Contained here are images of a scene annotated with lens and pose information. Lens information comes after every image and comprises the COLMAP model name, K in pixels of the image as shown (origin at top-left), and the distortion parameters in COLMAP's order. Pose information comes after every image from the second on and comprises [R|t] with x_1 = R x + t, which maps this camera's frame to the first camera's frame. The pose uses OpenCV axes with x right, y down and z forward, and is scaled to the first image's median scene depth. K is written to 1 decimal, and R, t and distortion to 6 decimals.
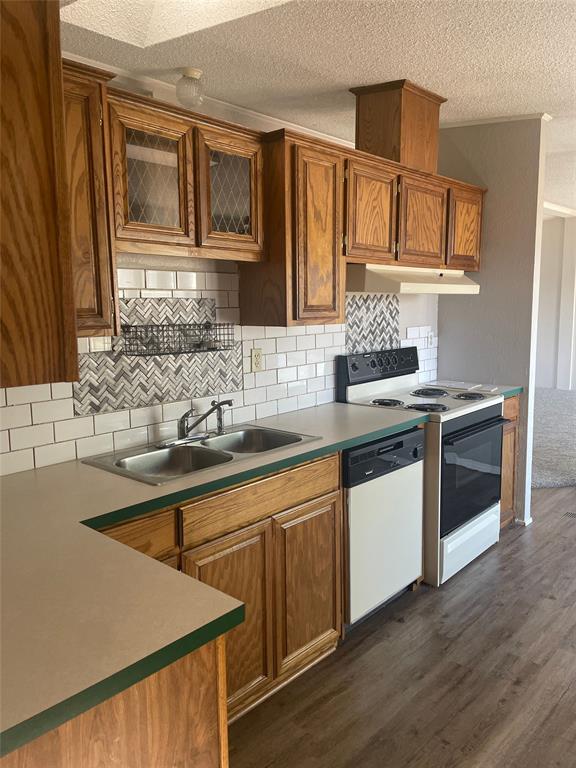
lens RADIAL K [[586.2, 0, 289.3], [0, 586.2, 385.6], [0, 0, 1]] dist [0.079323, -0.100762]
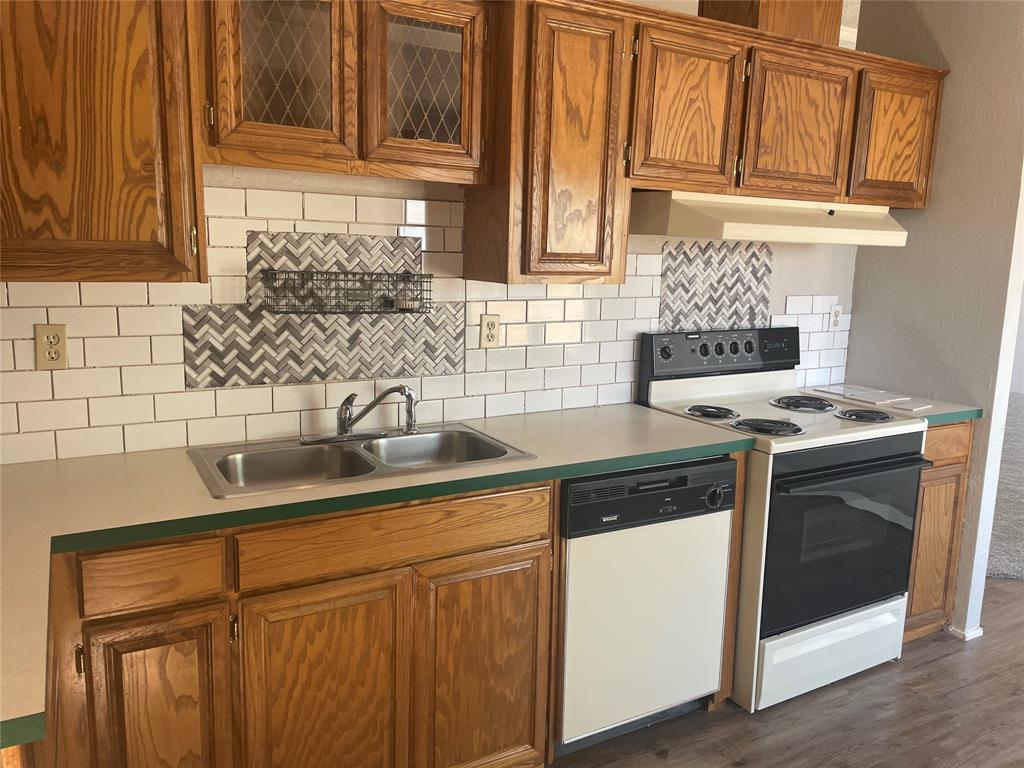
lens RADIAL K [[781.6, 0, 508.6], [0, 781.6, 383.8], [0, 0, 1]] dist [0.079323, -0.100762]
pose [[0.947684, 0.090346, -0.306157, 0.236798], [-0.081230, 0.995793, 0.042414, -0.021459], [0.308701, -0.015325, 0.951036, 0.133452]]
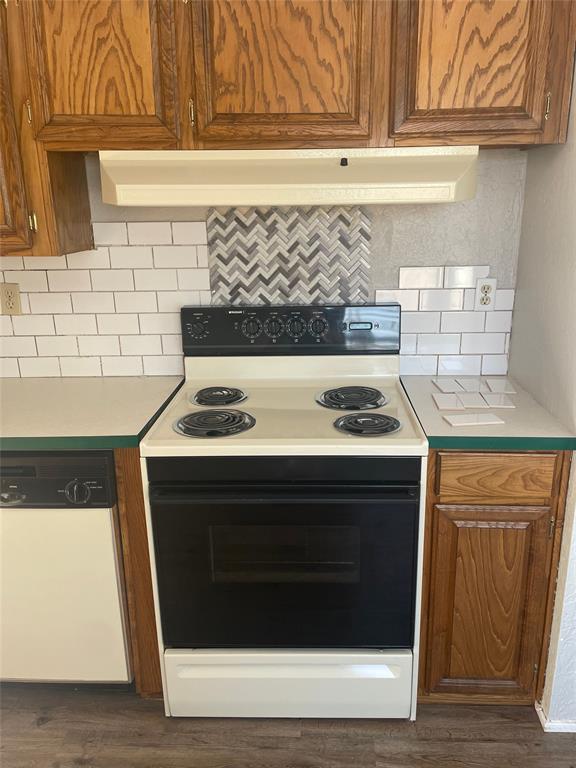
lens RADIAL K [[586.2, 0, 294.6], [0, 586.2, 387.3], [0, 0, 1]] dist [0.079323, -0.100762]
pose [[0.640827, 0.225830, -0.733717, 0.708517], [-0.101227, 0.972265, 0.210841, -0.122707], [0.760982, -0.060840, 0.645914, 0.742825]]
